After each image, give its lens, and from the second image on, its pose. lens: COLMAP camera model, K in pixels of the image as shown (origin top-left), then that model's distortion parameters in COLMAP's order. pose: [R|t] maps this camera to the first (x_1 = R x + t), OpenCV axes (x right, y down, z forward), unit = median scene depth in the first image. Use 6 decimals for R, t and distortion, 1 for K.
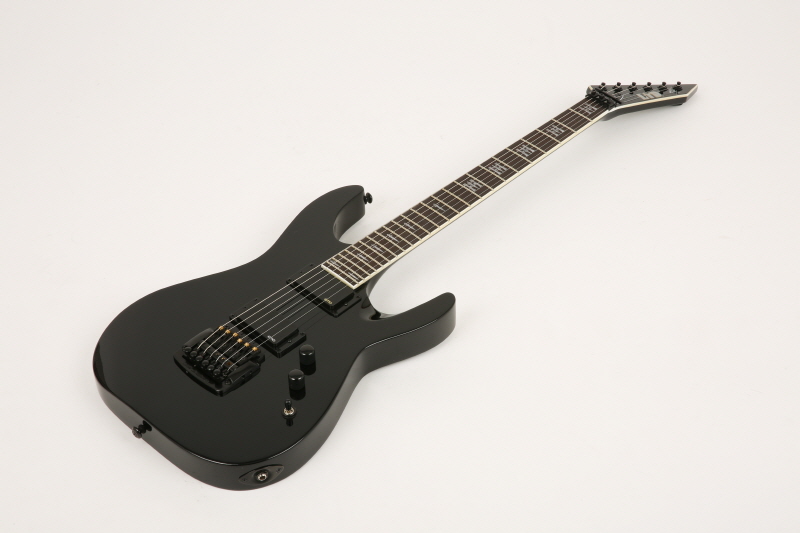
lens RADIAL K [[1436.3, 0, 400.0], [0, 1436.3, 266.5], [0, 0, 1]] dist [0.030827, -0.056422]
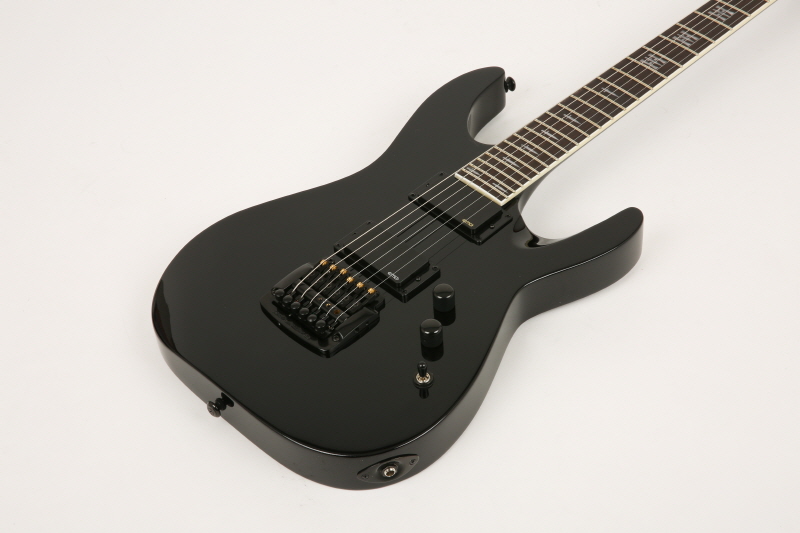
lens RADIAL K [[1502.0, 0, 400.0], [0, 1502.0, 266.5], [0, 0, 1]] dist [0.059855, 0.244651]
pose [[0.998300, -0.018899, -0.055142, -0.043006], [0.021941, 0.998241, 0.055078, 0.003483], [0.054004, -0.056194, 0.996958, 0.237010]]
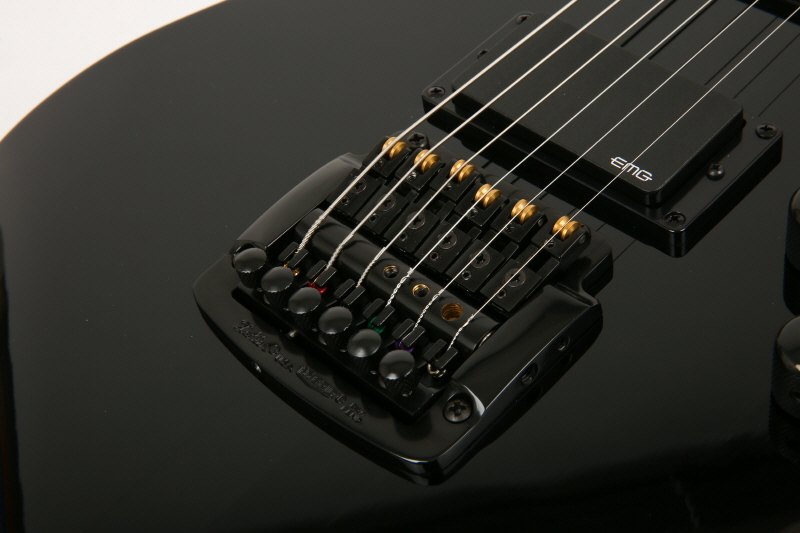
lens RADIAL K [[1436.3, 0, 400.0], [0, 1436.3, 266.5], [0, 0, 1]] dist [0.030827, -0.056422]
pose [[0.987517, -0.099620, -0.122007, -0.096500], [0.111750, 0.988993, 0.096974, 0.038943], [0.111003, -0.109398, 0.987781, 0.765308]]
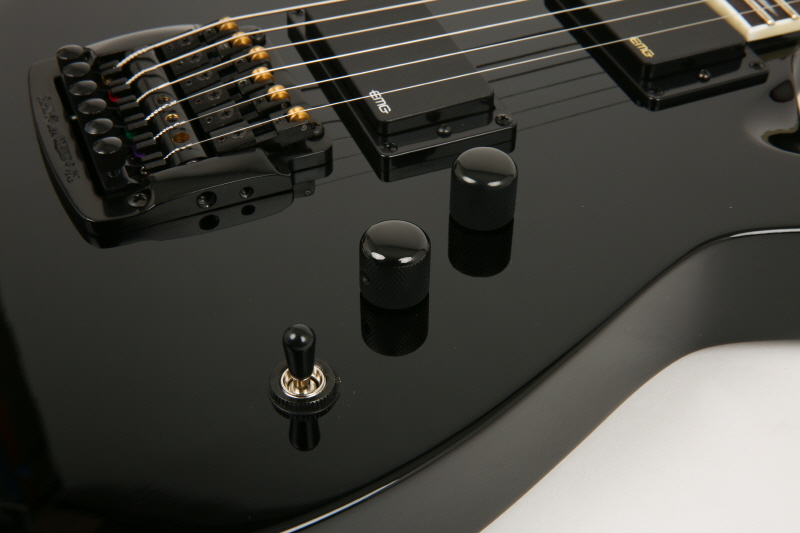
lens RADIAL K [[1436.3, 0, 400.0], [0, 1436.3, 266.5], [0, 0, 1]] dist [0.030827, -0.056422]
pose [[0.922556, 0.278186, -0.267401, -0.008245], [-0.276367, 0.959988, 0.045217, 0.064553], [0.269280, 0.032185, 0.962524, 0.734704]]
